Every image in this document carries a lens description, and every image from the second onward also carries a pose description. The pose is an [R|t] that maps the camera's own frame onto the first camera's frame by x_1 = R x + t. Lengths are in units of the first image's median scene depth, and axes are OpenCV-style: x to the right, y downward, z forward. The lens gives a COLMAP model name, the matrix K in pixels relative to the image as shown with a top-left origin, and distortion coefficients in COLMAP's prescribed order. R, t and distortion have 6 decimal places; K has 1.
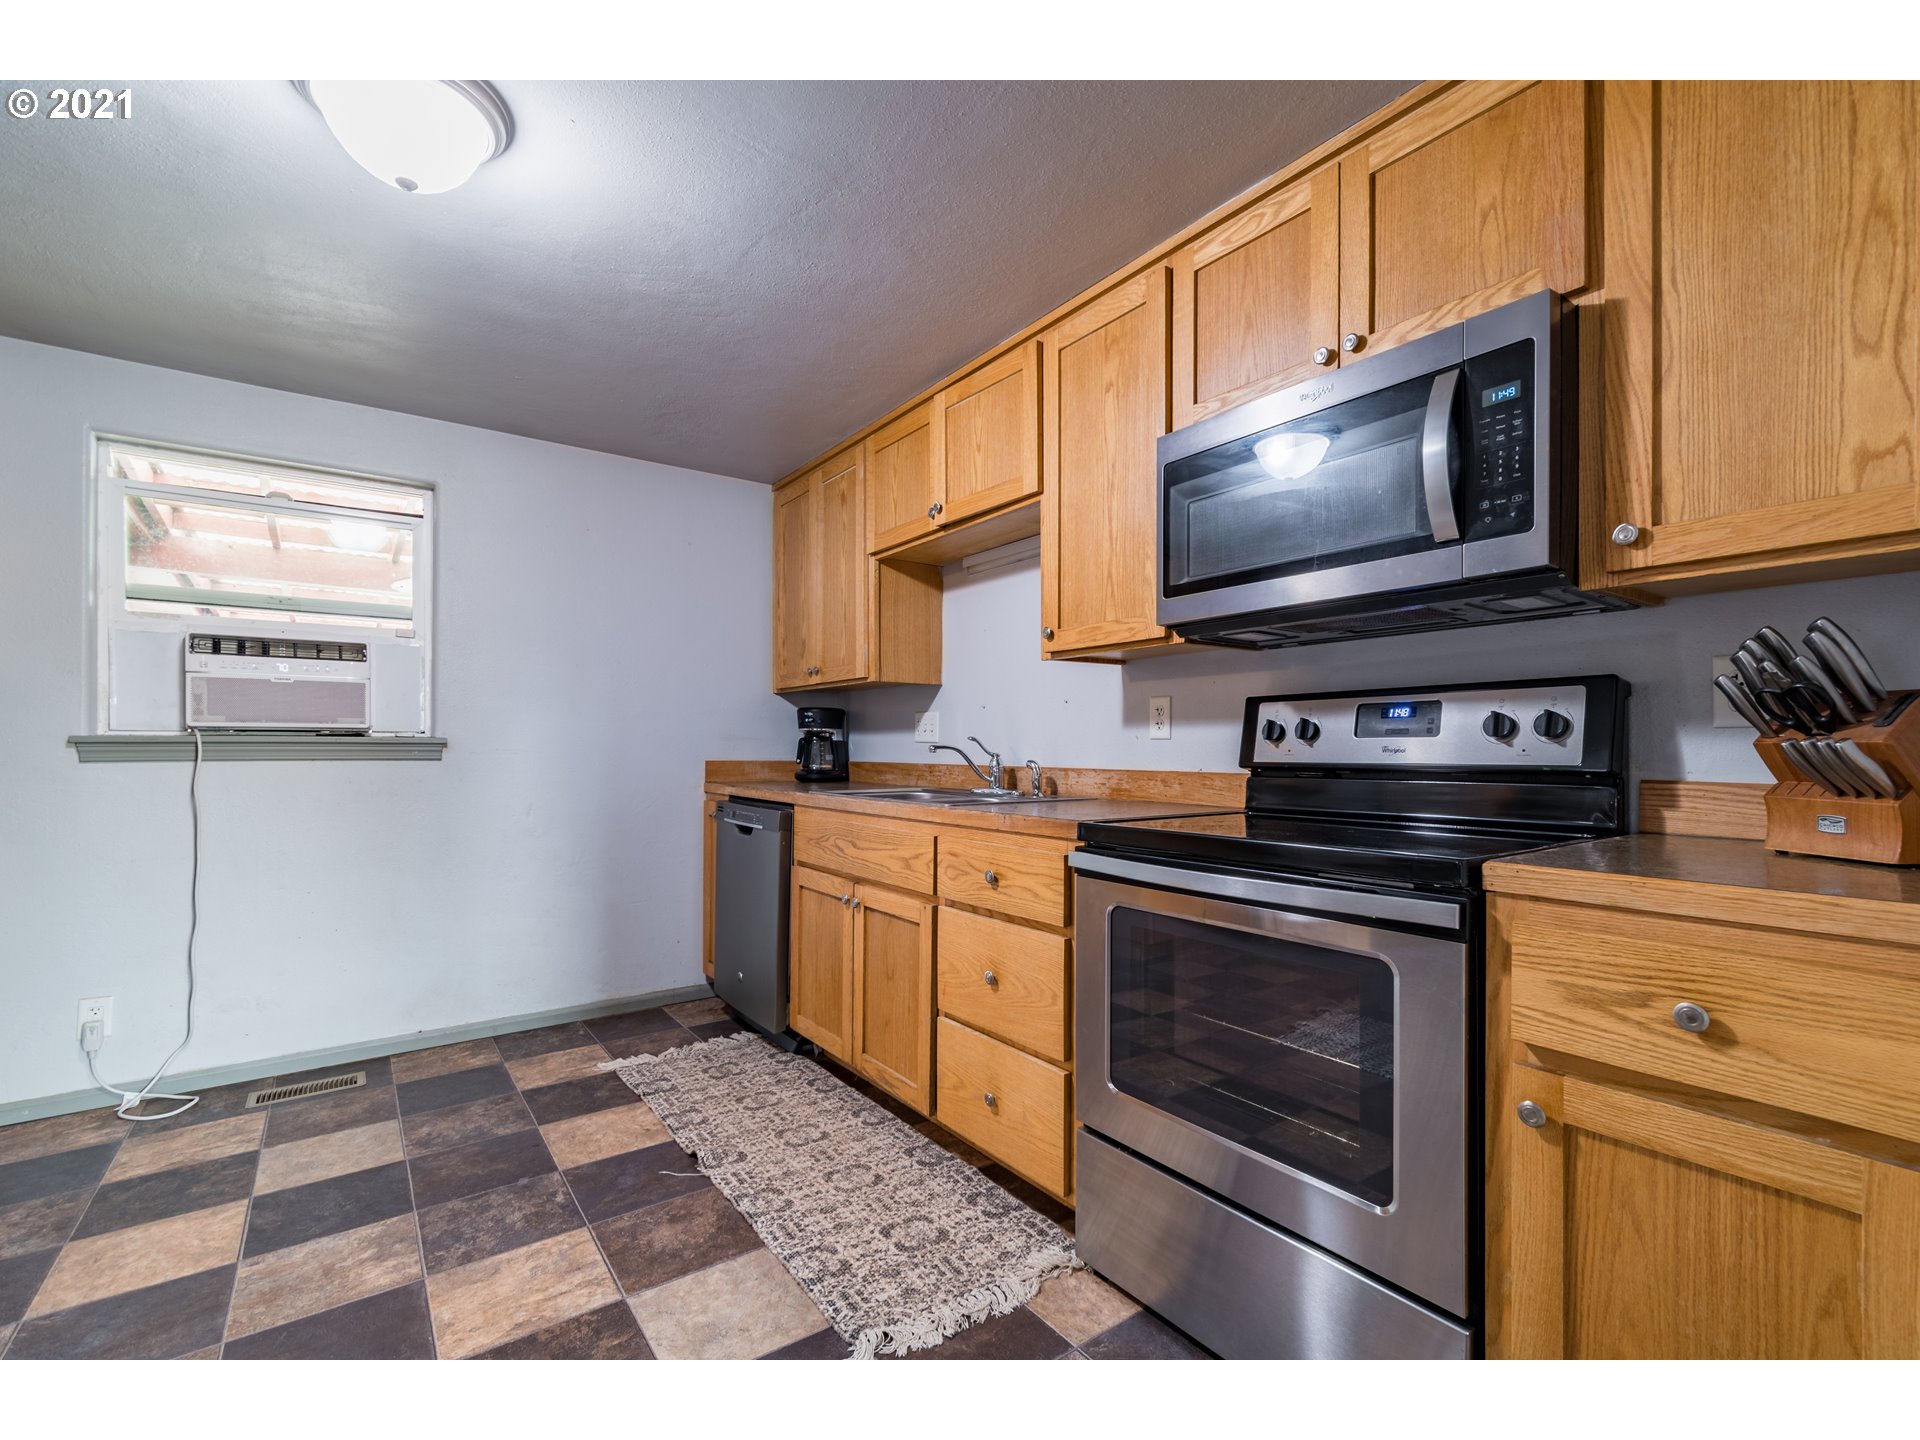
lens RADIAL K [[853.5, 0, 952.6], [0, 853.5, 747.8], [0, 0, 1]] dist [0.008655, -0.001648]
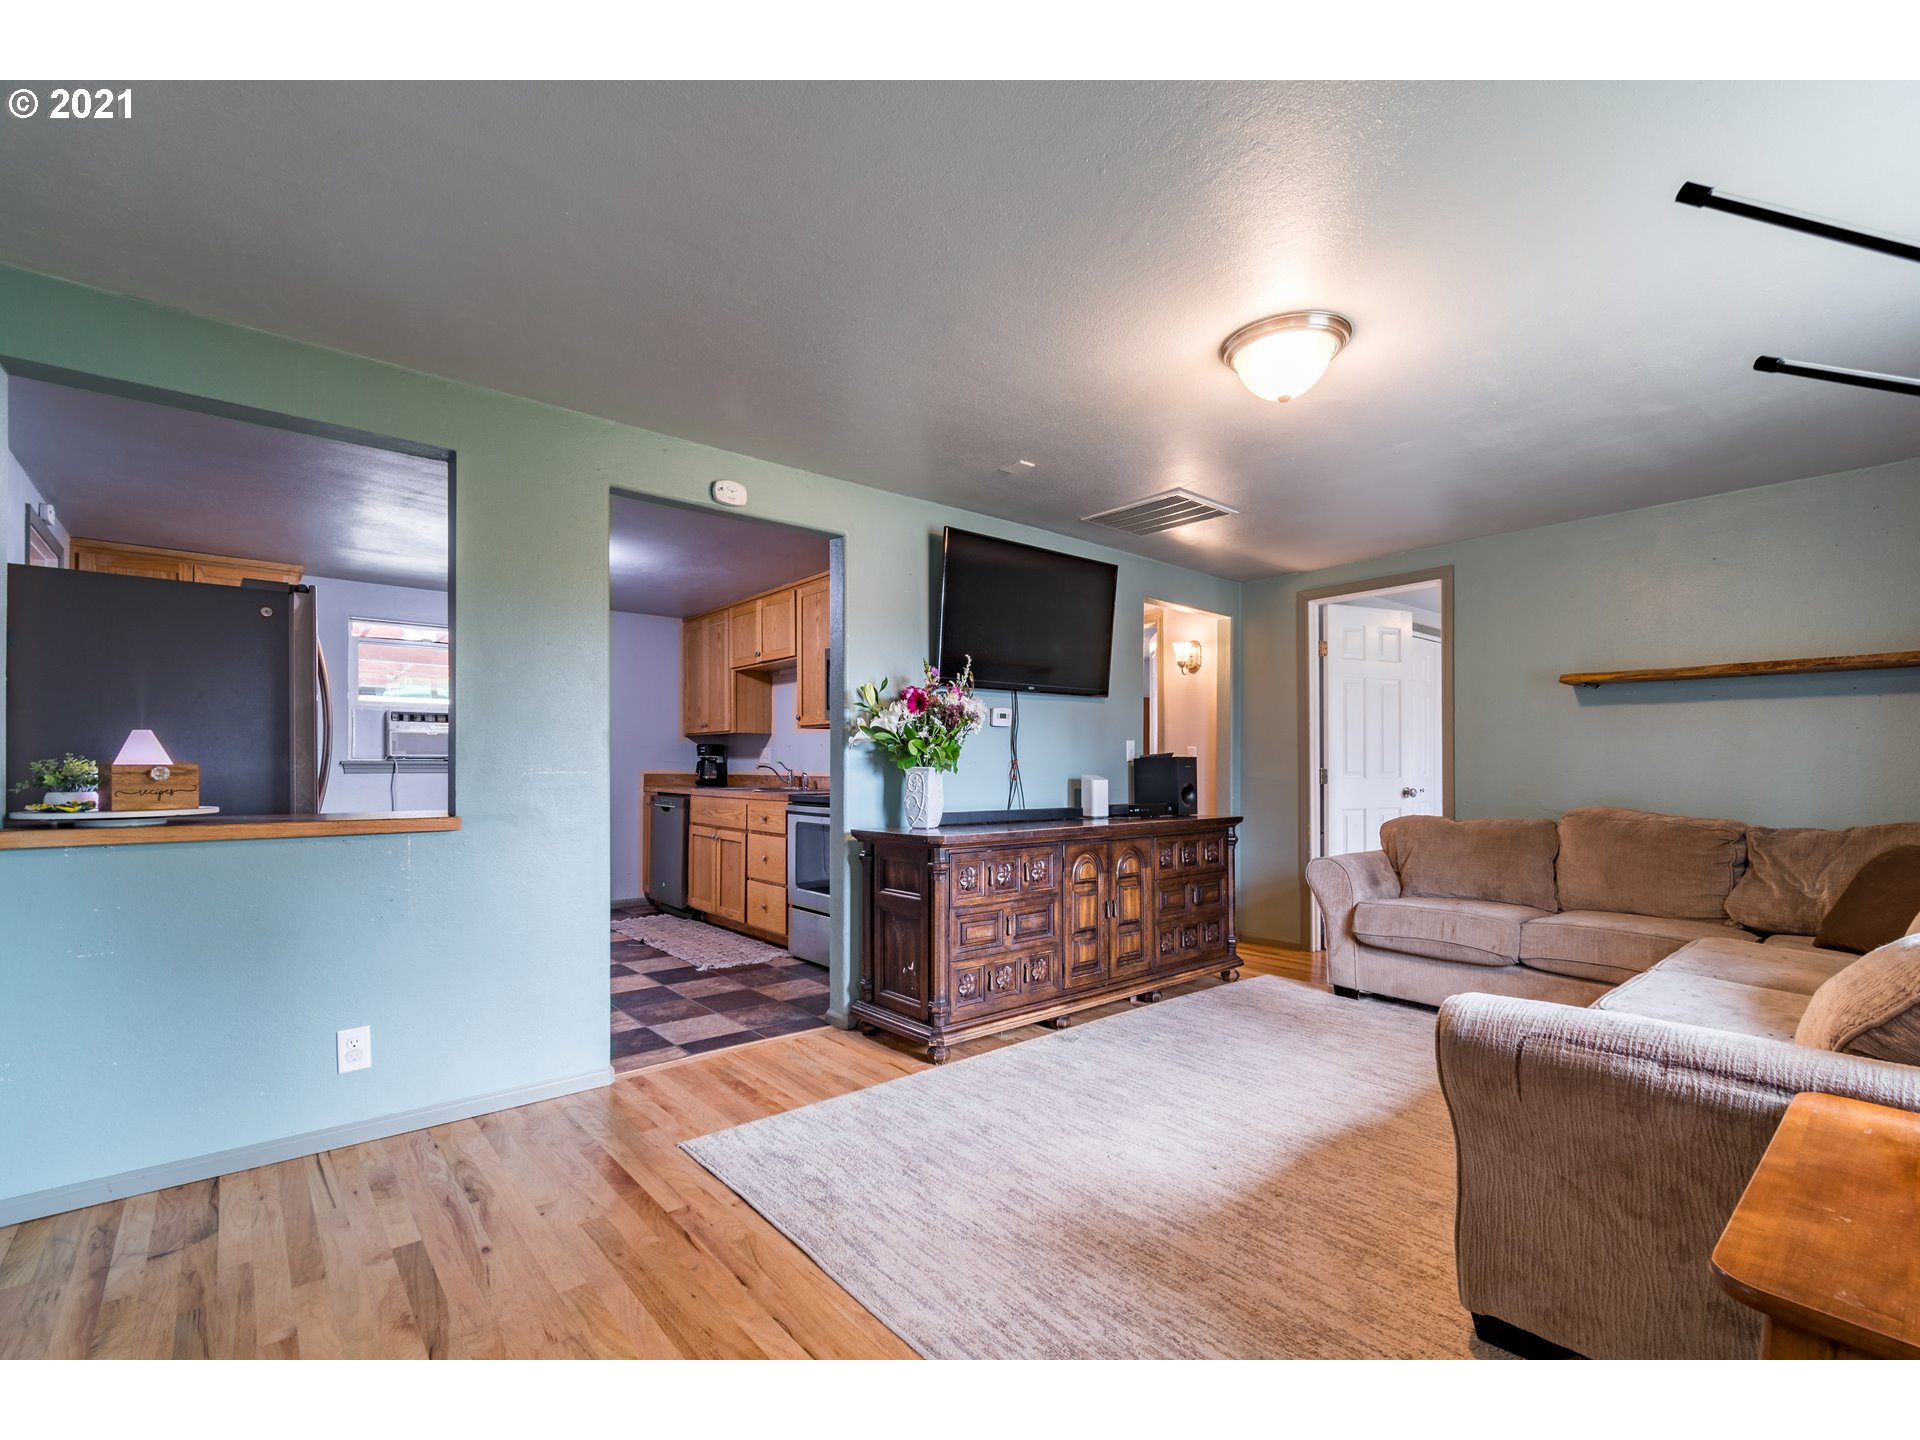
lens RADIAL K [[853.5, 0, 951.0], [0, 853.5, 770.7], [0, 0, 1]] dist [0.008655, -0.001648]
pose [[0.997195, -0.000164, 0.074844, 0.355519], [-0.000242, 0.999985, 0.005421, -0.002414], [-0.074844, -0.005424, 0.997180, -1.359685]]
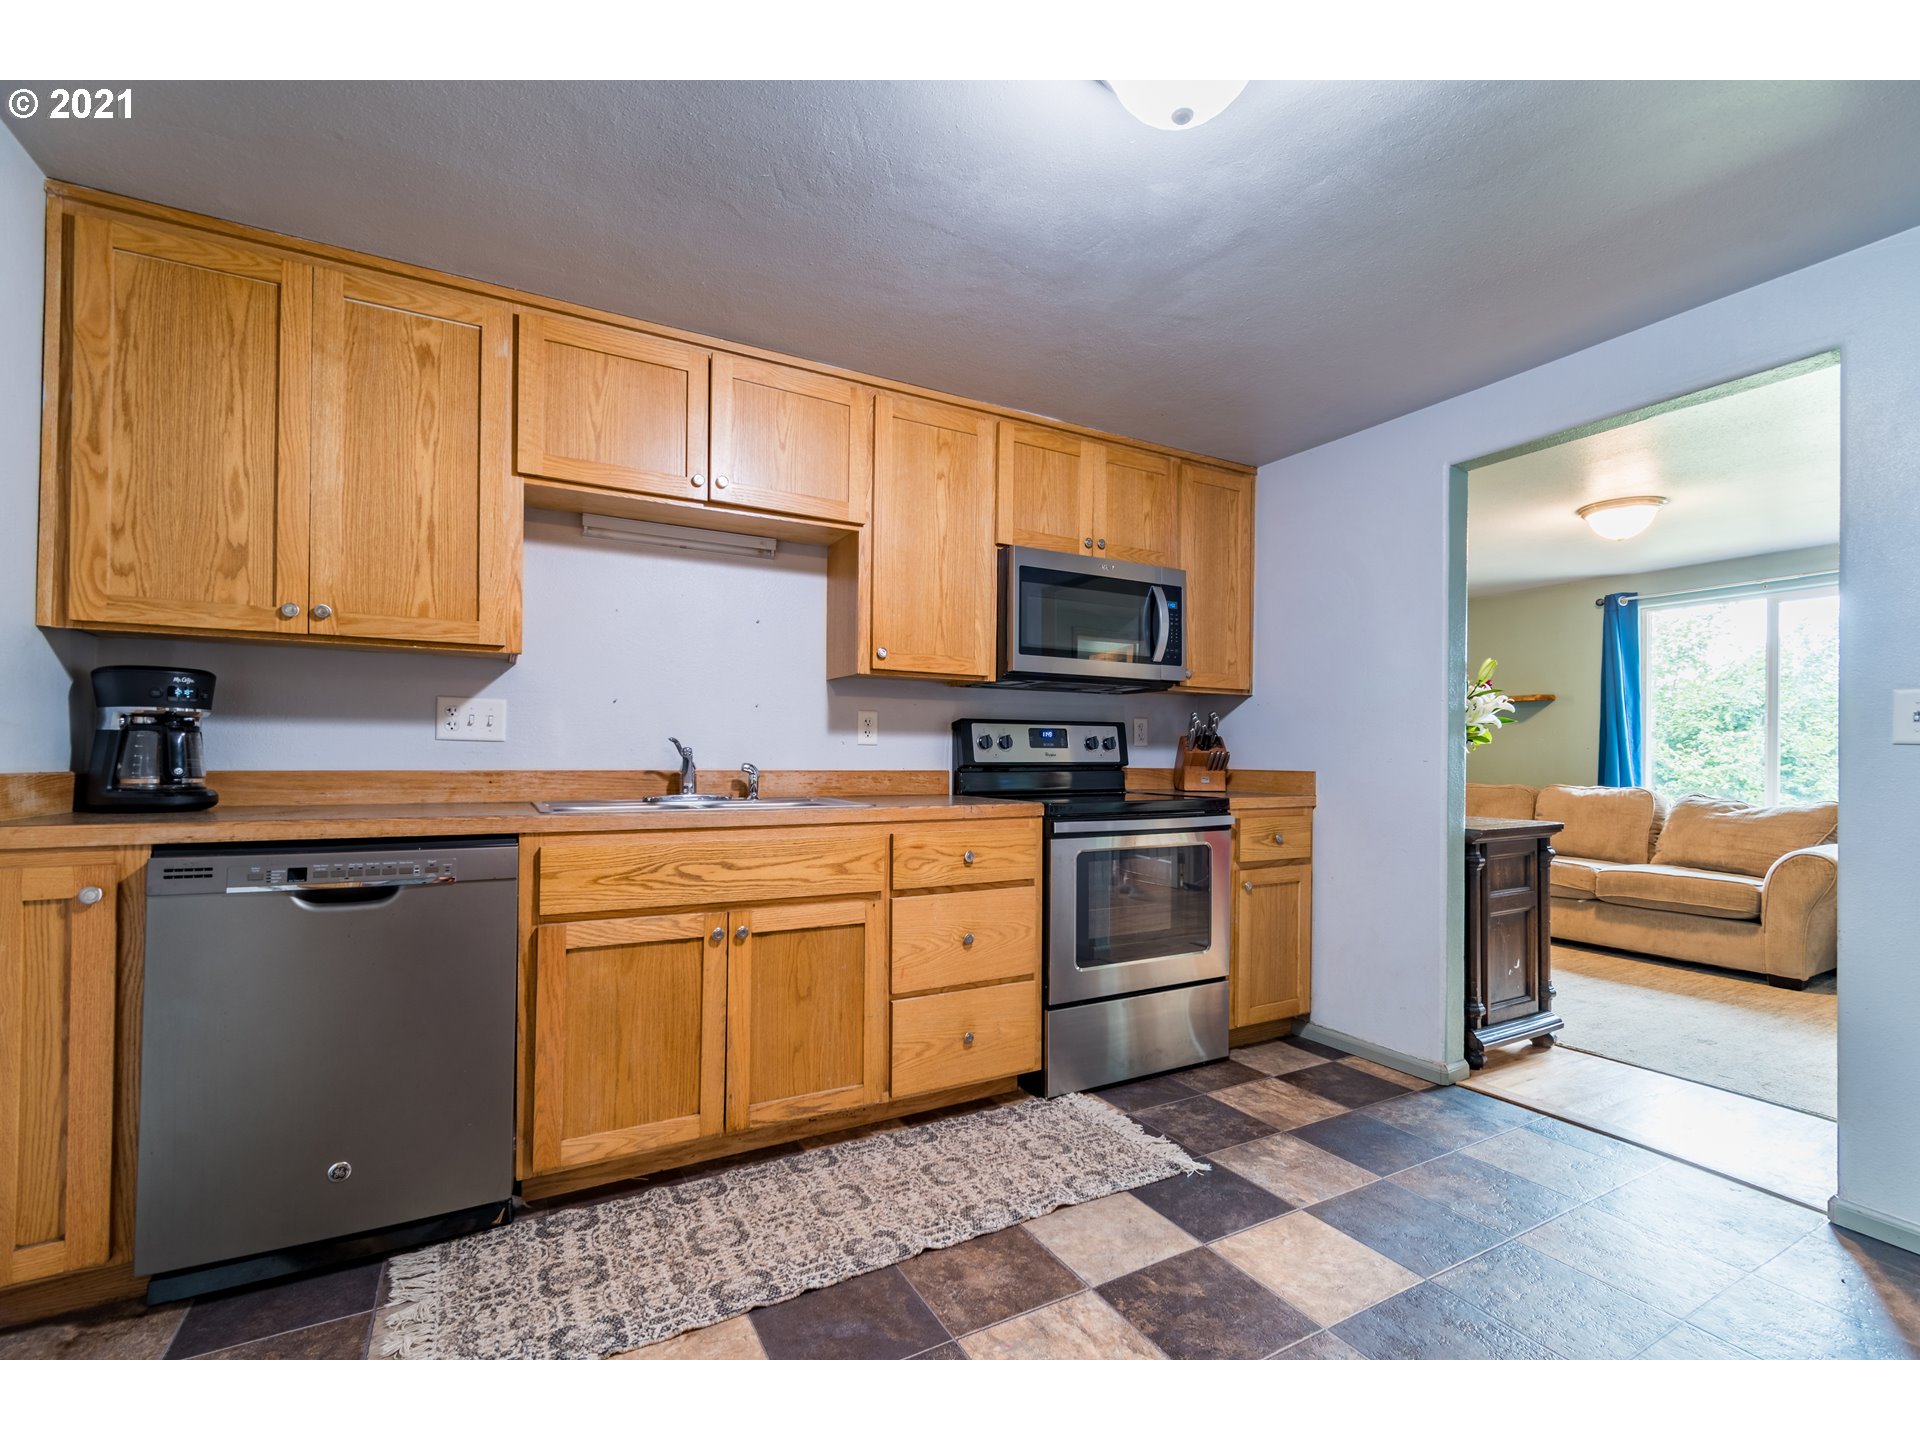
lens RADIAL K [[853.5, 0, 1003.2], [0, 853.5, 737.8], [0, 0, 1]] dist [0.008655, -0.001648]
pose [[0.092092, 0.020775, 0.995534, -1.039477], [-0.007353, 0.999769, -0.020183, 0.003626], [-0.995723, -0.005462, 0.092224, 0.738598]]
